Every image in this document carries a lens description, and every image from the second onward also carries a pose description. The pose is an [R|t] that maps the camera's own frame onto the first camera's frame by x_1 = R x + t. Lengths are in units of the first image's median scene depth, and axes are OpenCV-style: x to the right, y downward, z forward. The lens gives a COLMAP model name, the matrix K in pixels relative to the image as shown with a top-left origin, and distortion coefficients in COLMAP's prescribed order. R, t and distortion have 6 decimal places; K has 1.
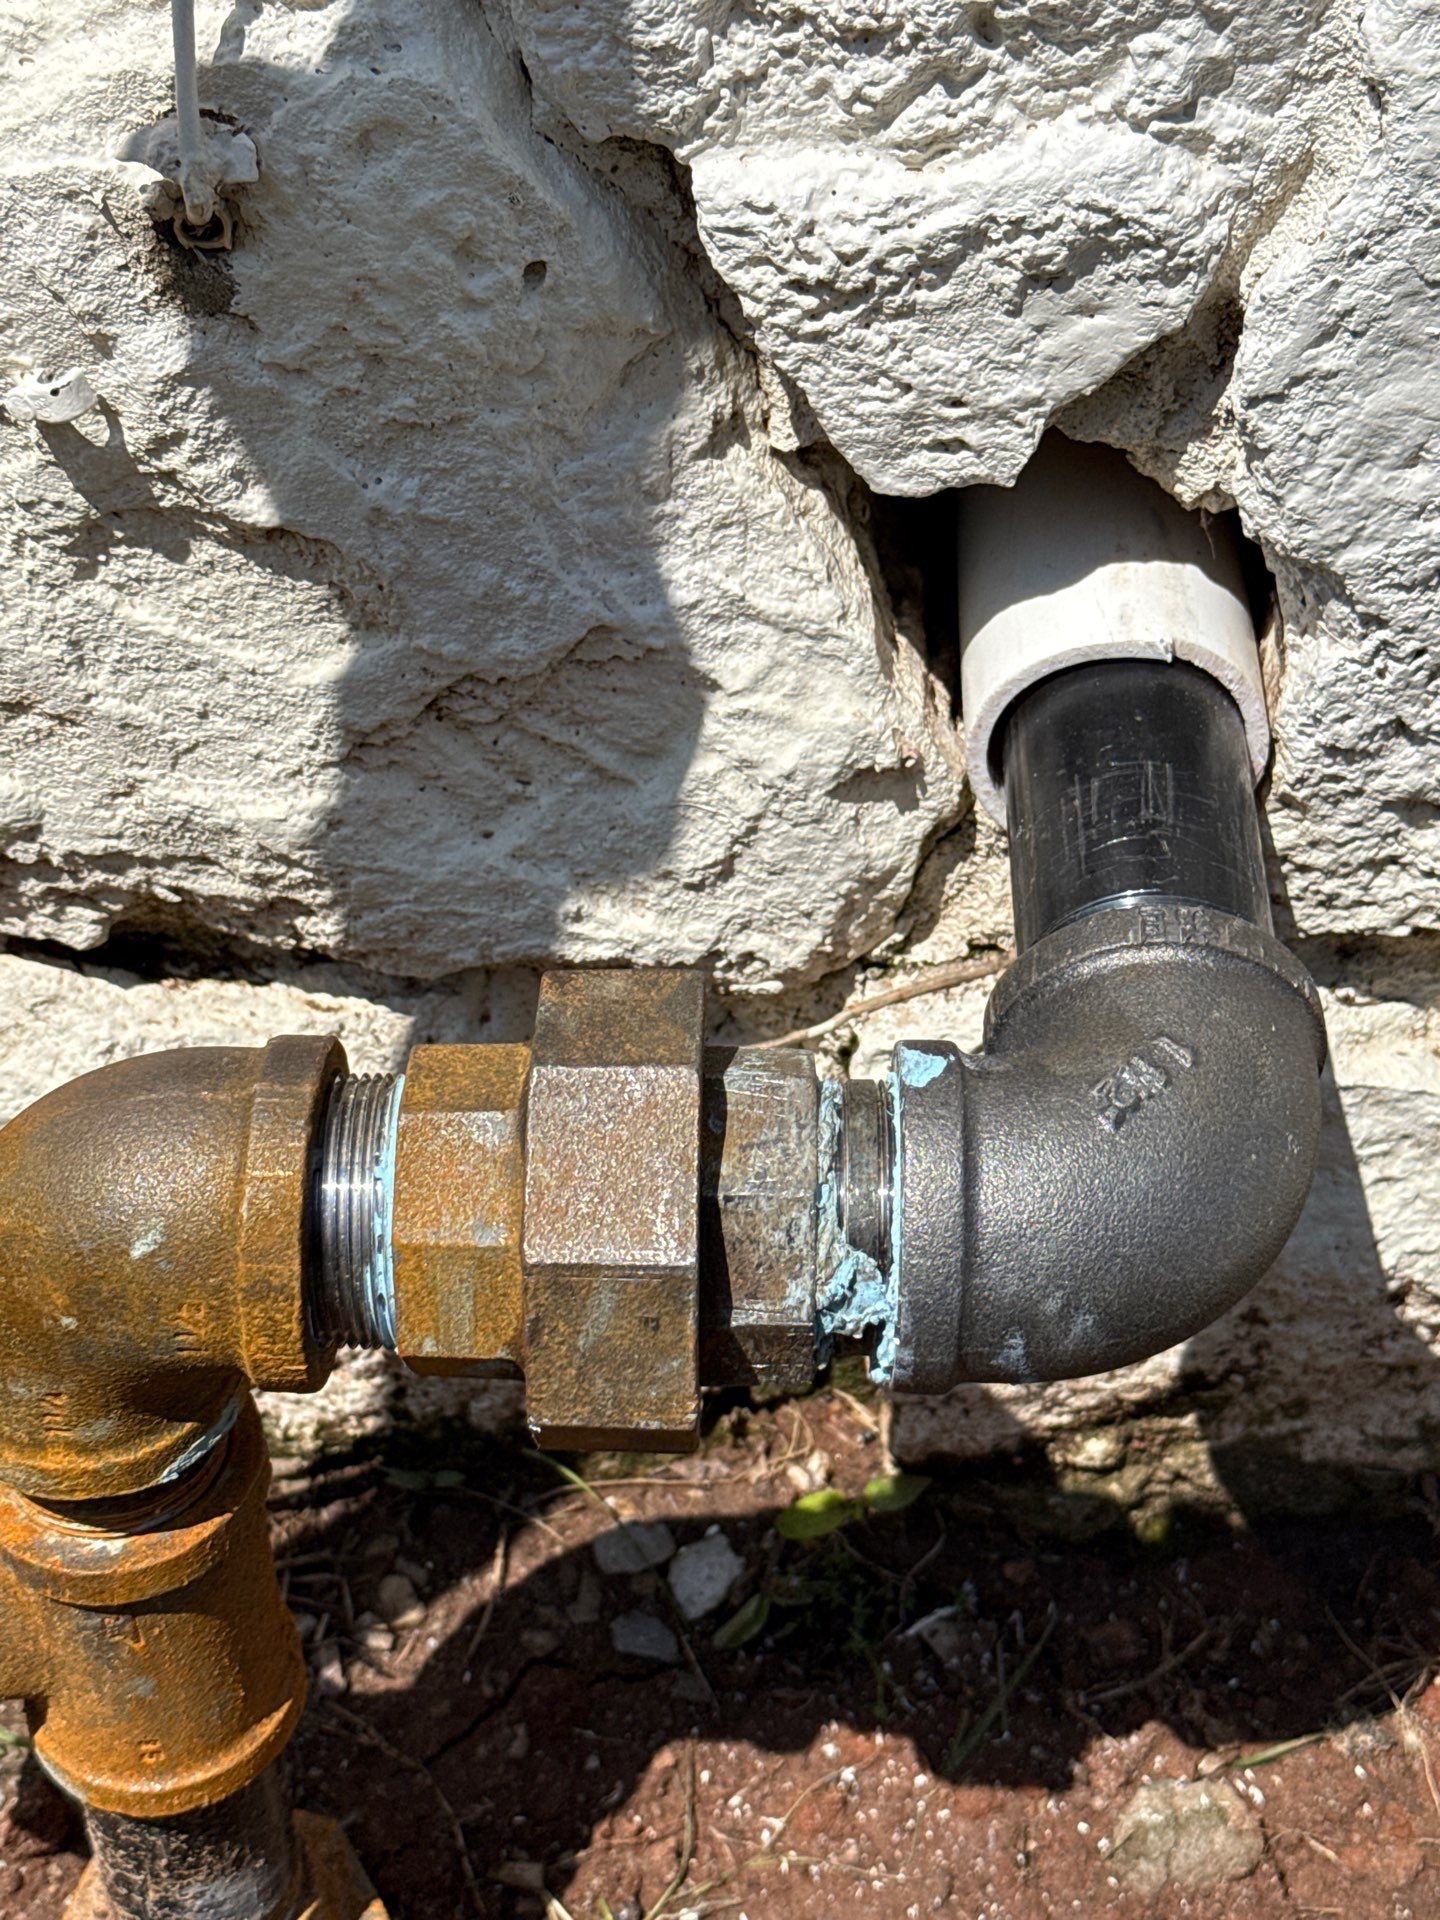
lens RADIAL K [[3129.0, 0, 707.7], [0, 3129.0, 939.4], [0, 0, 1]] dist [0.156872, -0.264447]
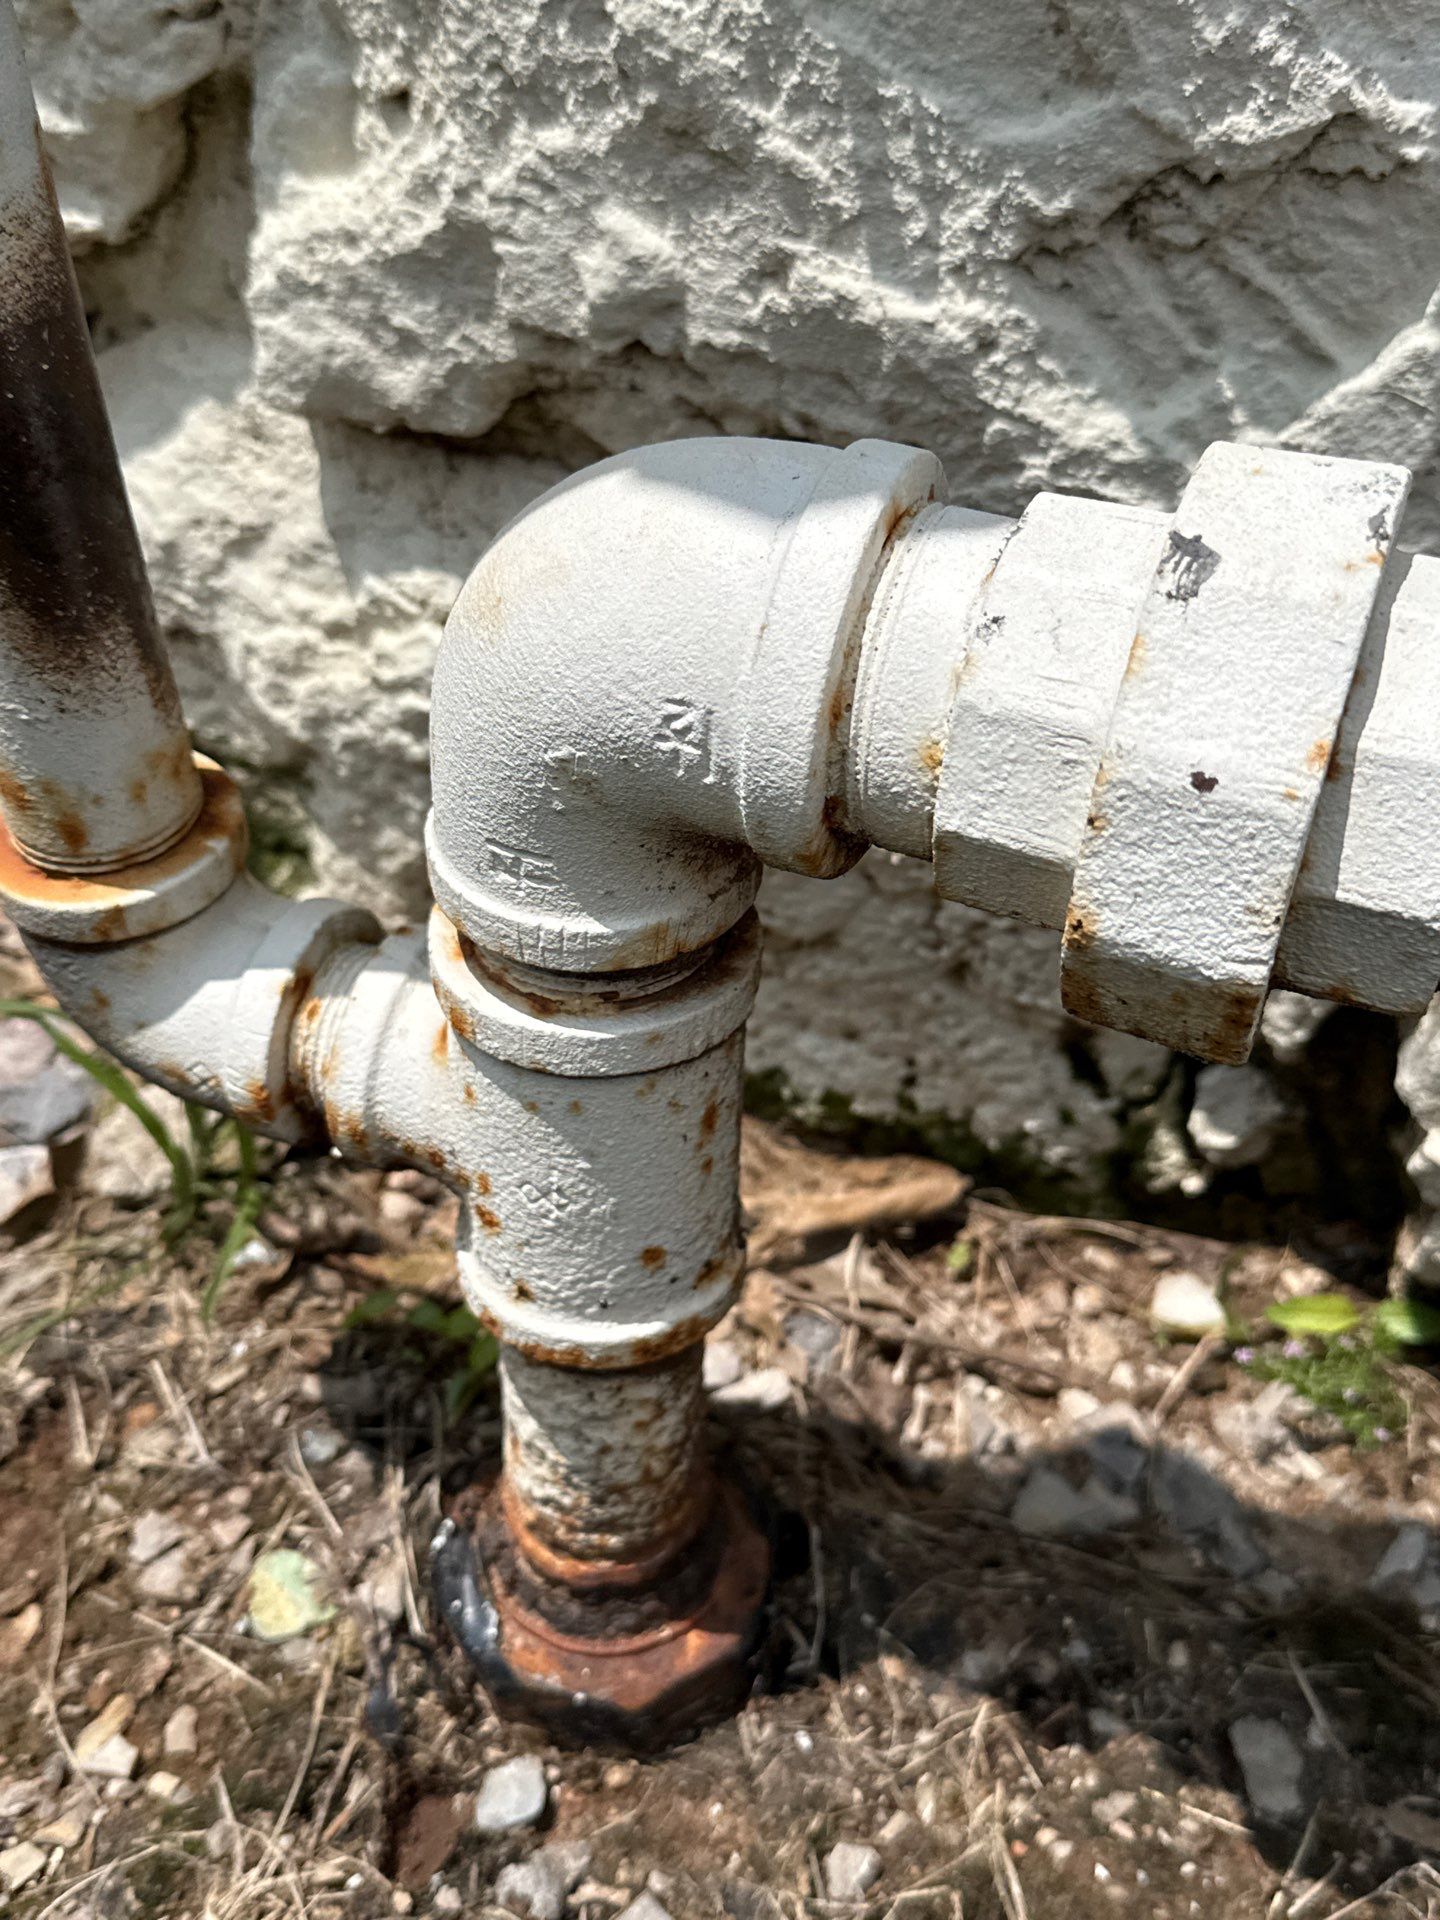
lens RADIAL K [[2071.4, 0, 709.4], [0, 2071.4, 952.0], [0, 0, 1]] dist [0.187824, -0.548637]
pose [[0.944182, 0.226260, -0.239430, -0.011713], [-0.237604, 0.971172, -0.019231, 0.178221], [0.228176, 0.075047, 0.970723, 0.453909]]
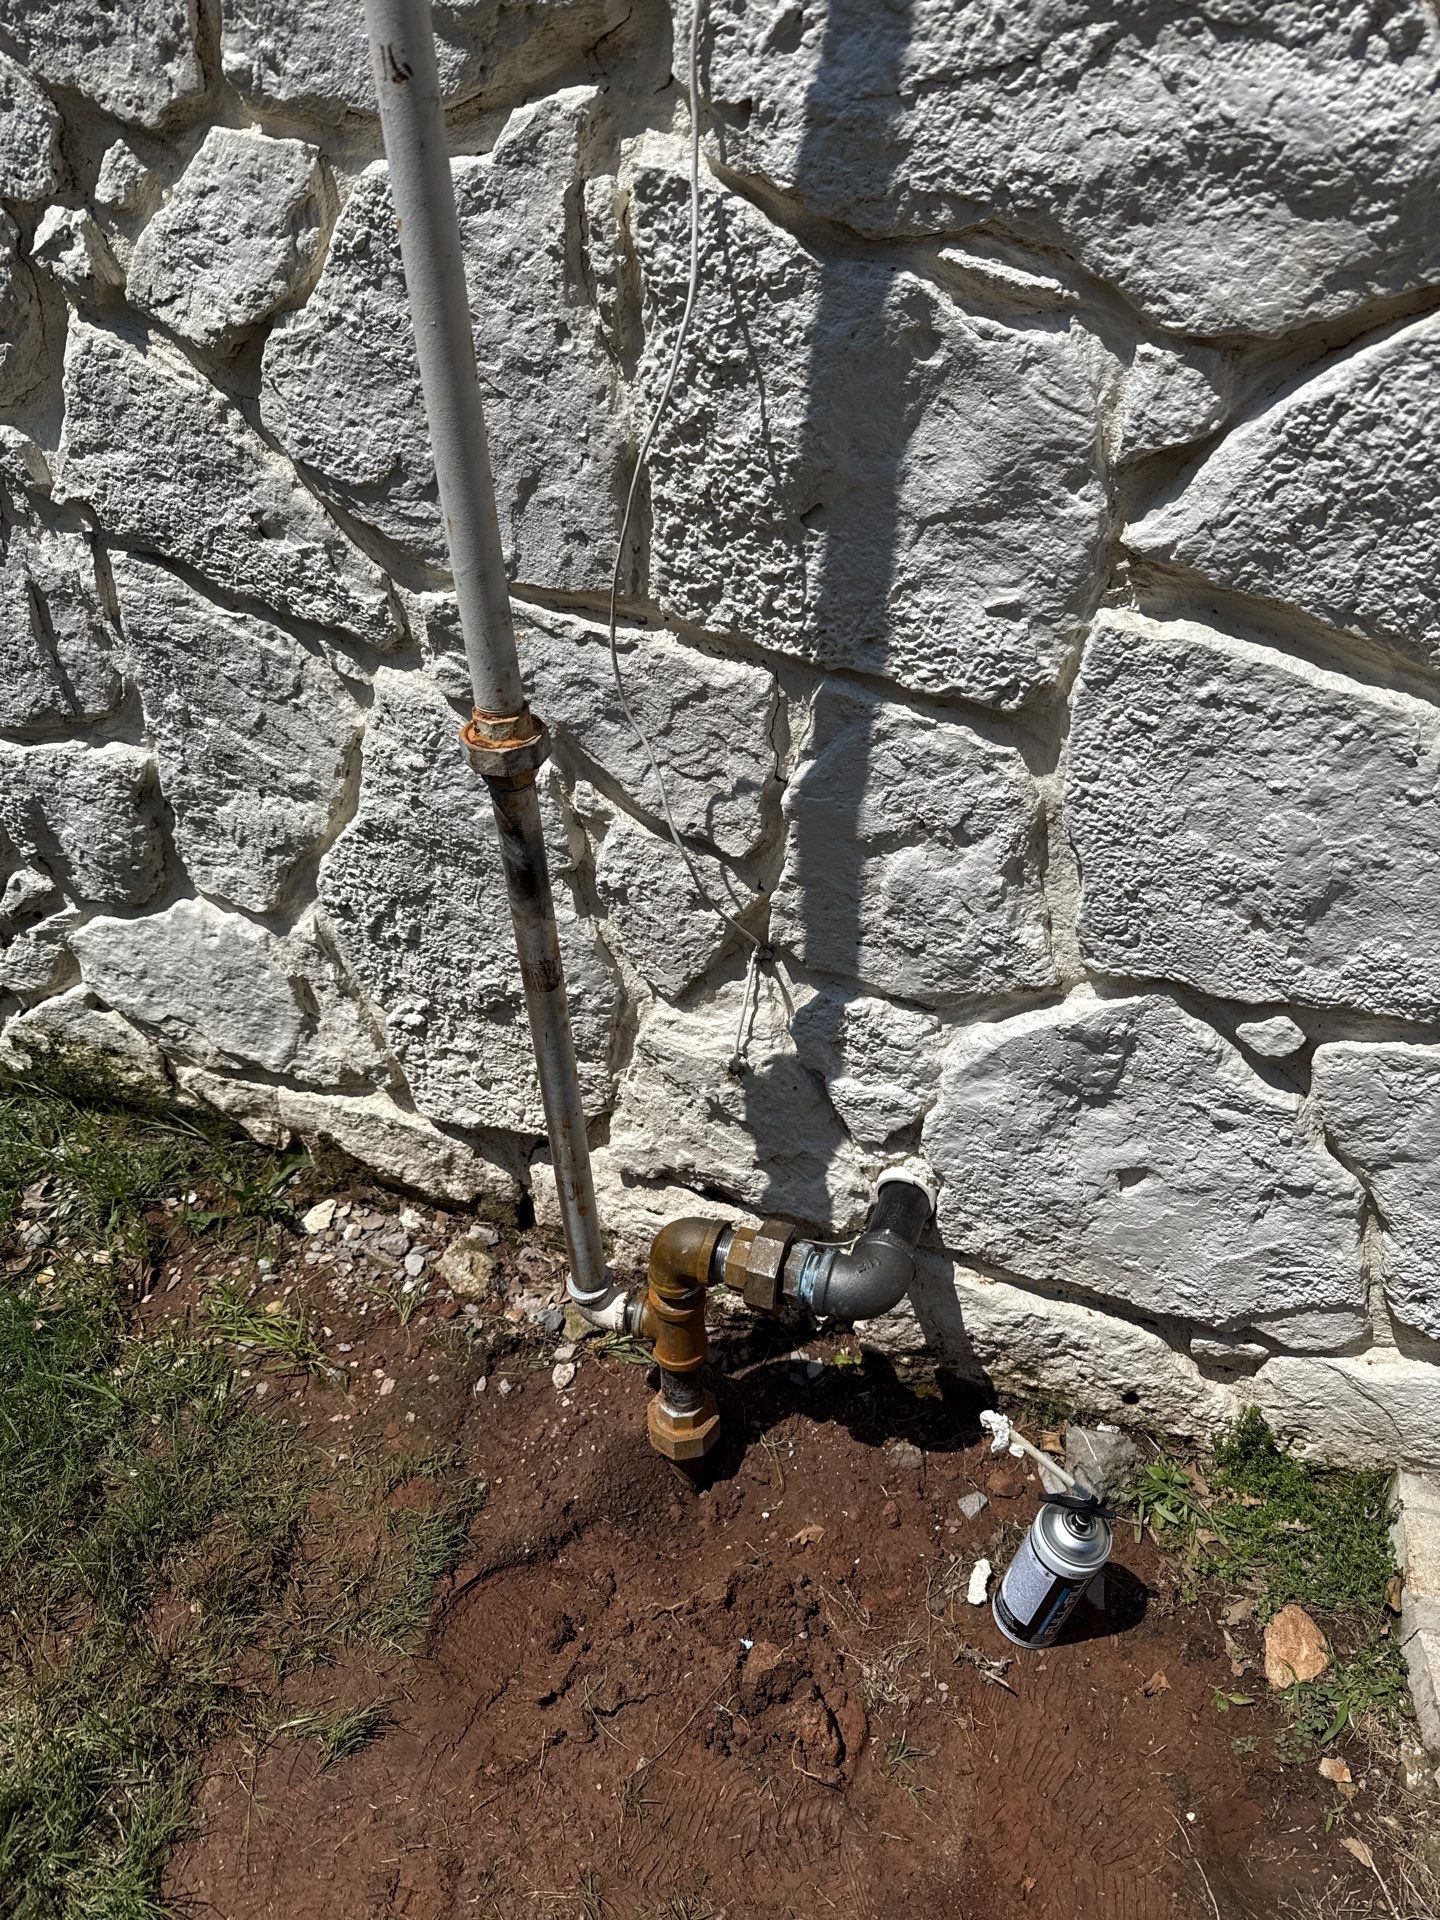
lens RADIAL K [[1336.6, 0, 723.2], [0, 1336.6, 955.0], [0, 0, 1]] dist [0.153669, -0.288421]
pose [[0.944285, 0.172445, -0.280337, 0.412216], [-0.214631, 0.968366, -0.127283, -0.108964], [0.249520, 0.180360, 0.951425, -1.198087]]
